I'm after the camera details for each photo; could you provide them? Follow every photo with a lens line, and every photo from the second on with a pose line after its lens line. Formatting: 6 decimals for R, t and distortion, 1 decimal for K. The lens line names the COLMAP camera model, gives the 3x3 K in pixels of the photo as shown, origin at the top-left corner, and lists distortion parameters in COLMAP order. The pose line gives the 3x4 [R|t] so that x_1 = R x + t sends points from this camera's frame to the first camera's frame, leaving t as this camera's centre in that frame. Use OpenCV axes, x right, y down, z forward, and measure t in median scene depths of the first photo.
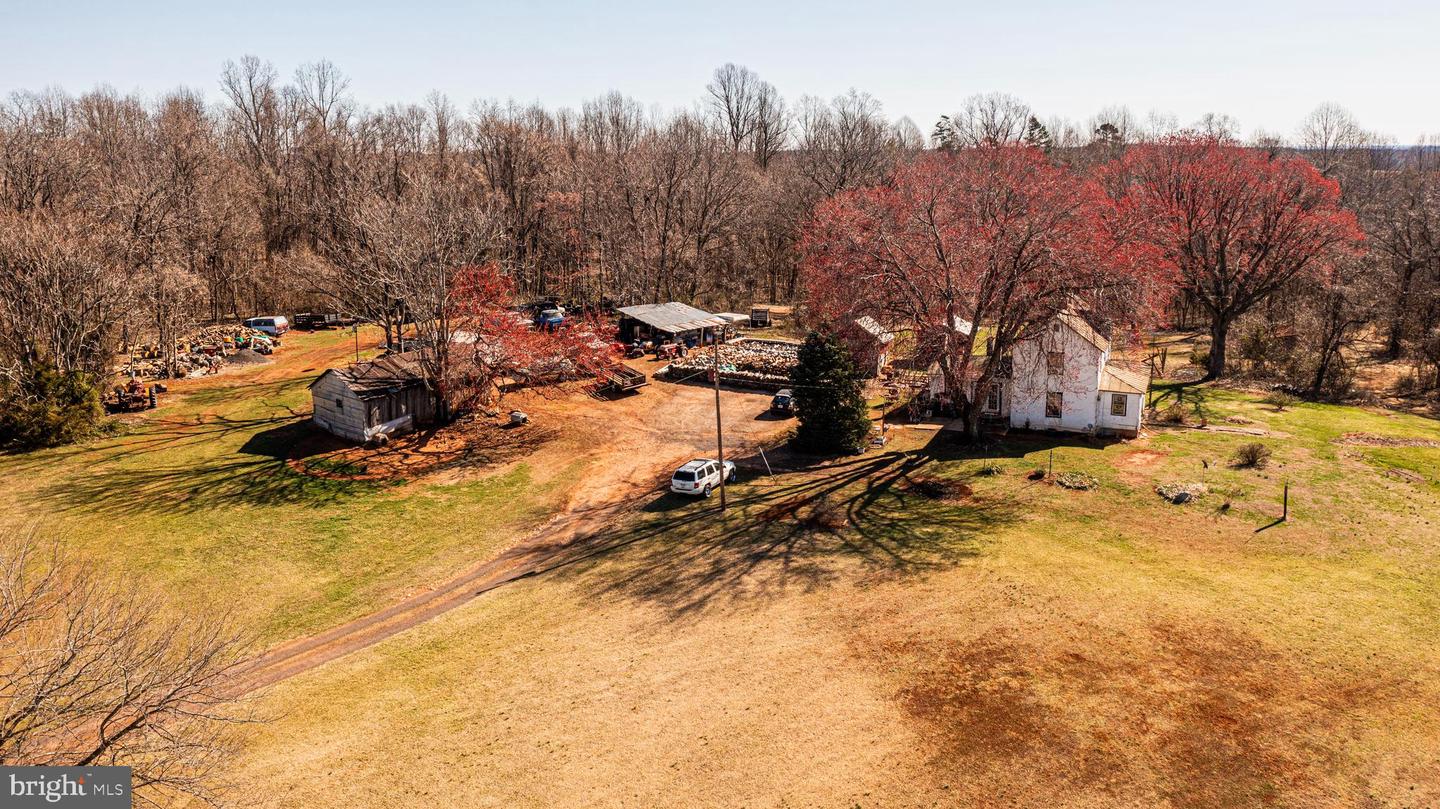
lens RADIAL K [[1138.5, 0, 719.0], [0, 1138.5, 403.2], [0, 0, 1]] dist [-0.015334, 0.006215]
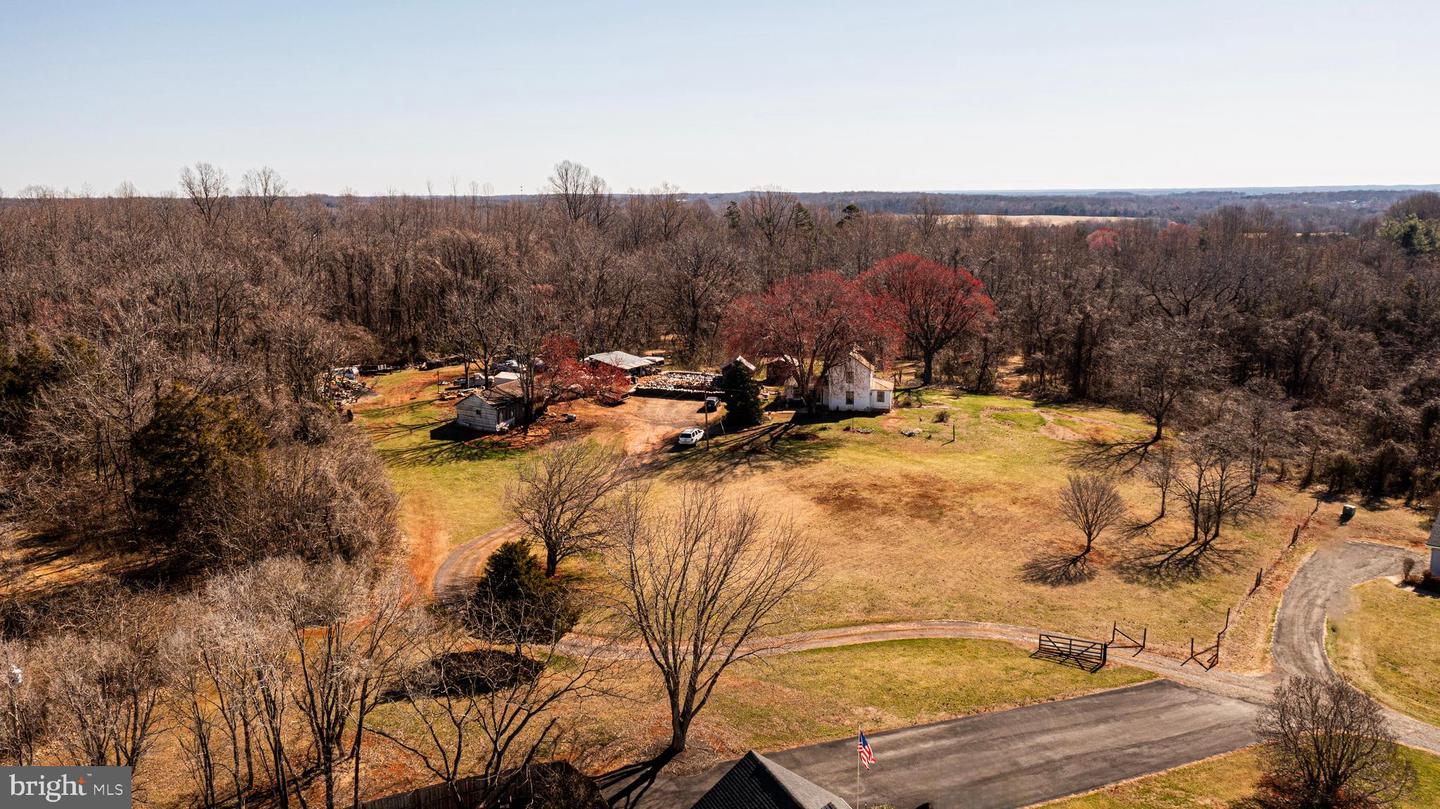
lens RADIAL K [[1138.5, 0, 722.4], [0, 1138.5, 401.4], [0, 0, 1]] dist [-0.015334, 0.006215]
pose [[0.975775, -0.036249, 0.215751, -0.347649], [0.044252, 0.998496, -0.032378, 0.060594], [-0.214253, 0.041142, 0.975911, -0.884577]]
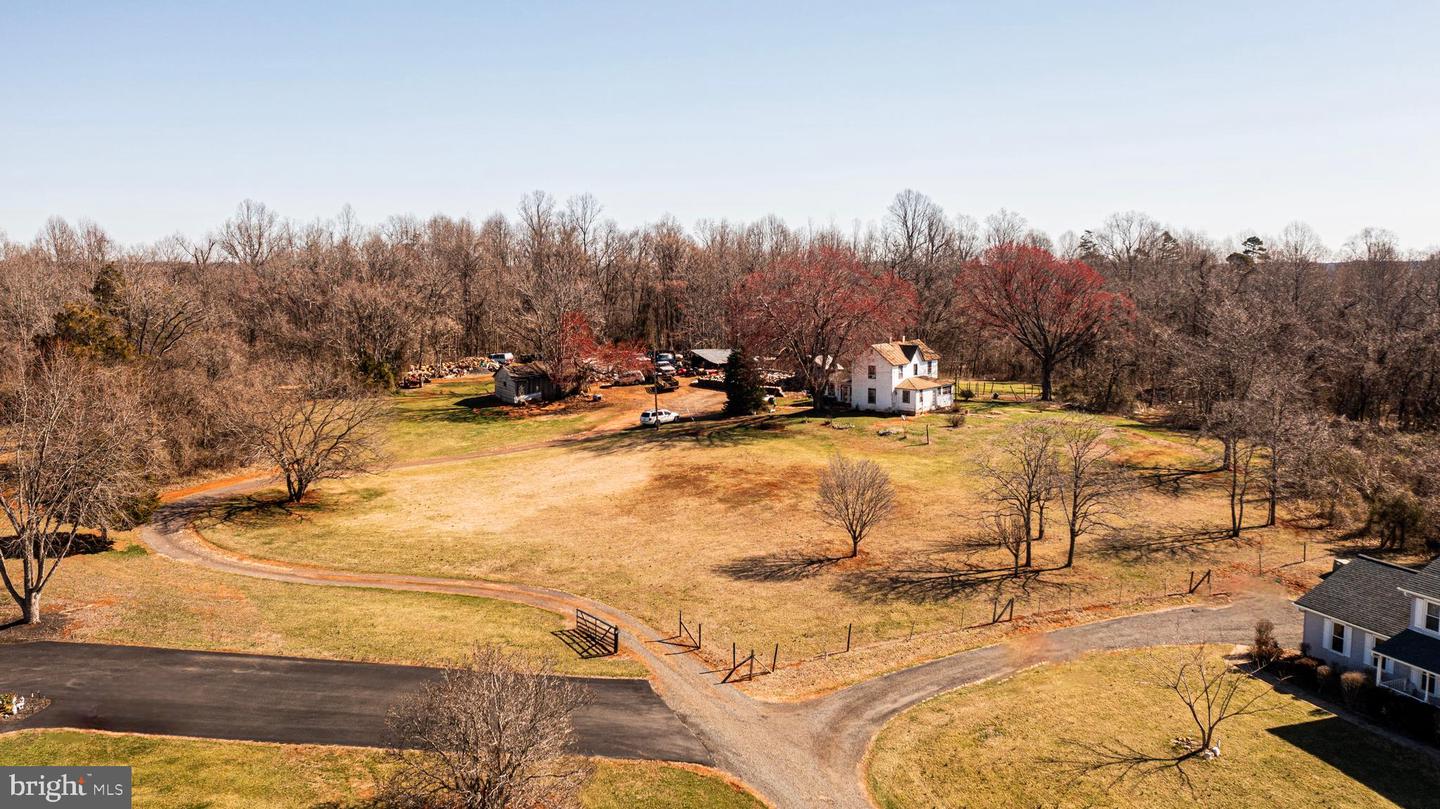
lens RADIAL K [[1138.5, 0, 715.3], [0, 1138.5, 397.5], [0, 0, 1]] dist [-0.015334, 0.006215]
pose [[0.960149, 0.038266, -0.276858, 0.529601], [-0.065728, 0.993716, -0.090599, 0.172409], [0.271651, 0.105186, 0.956630, -0.717419]]
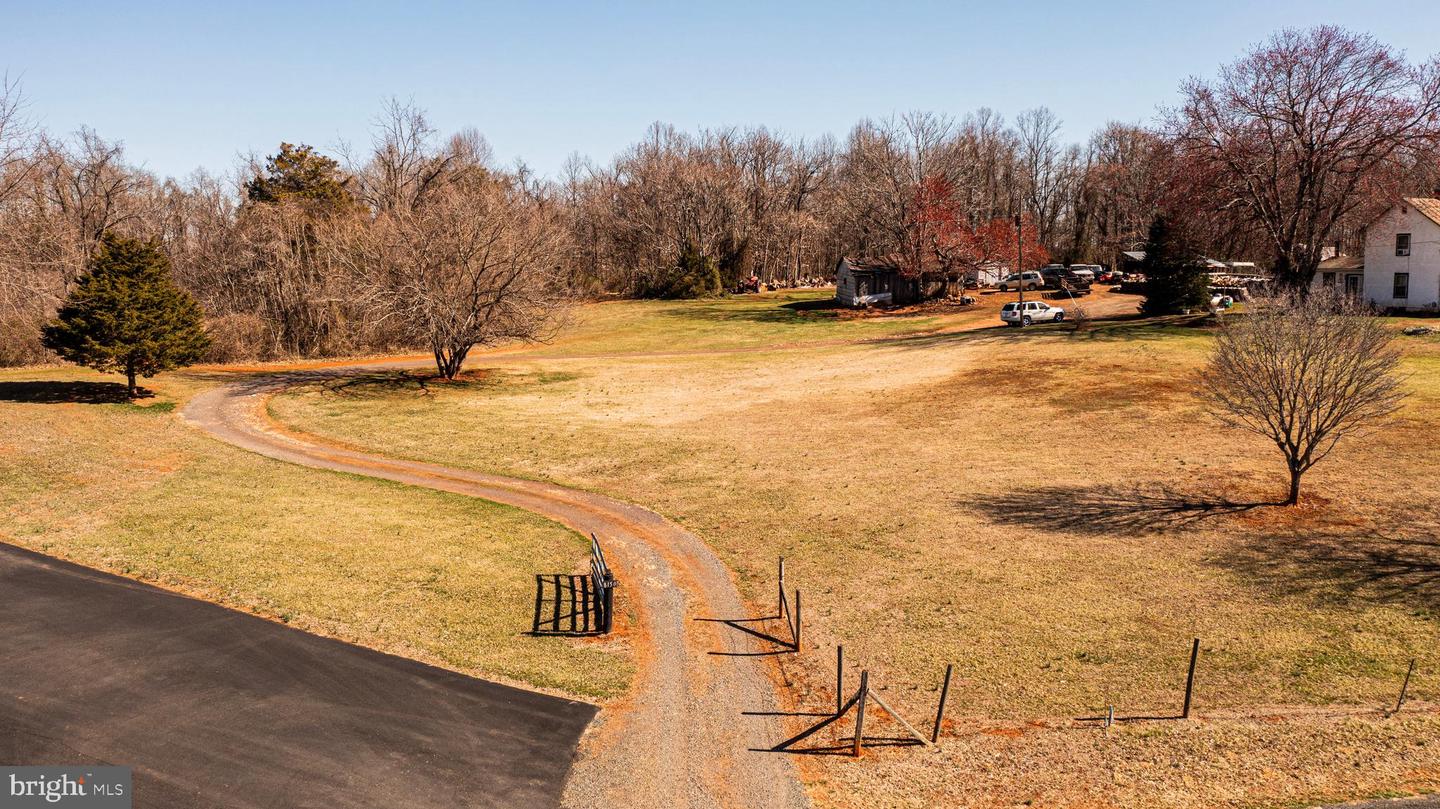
lens RADIAL K [[1138.5, 0, 716.7], [0, 1138.5, 410.1], [0, 0, 1]] dist [-0.015334, 0.006215]
pose [[0.753781, 0.090558, -0.650856, 0.489861], [-0.142629, 0.989393, -0.027523, 0.223727], [0.641460, 0.113578, 0.758702, -0.168230]]
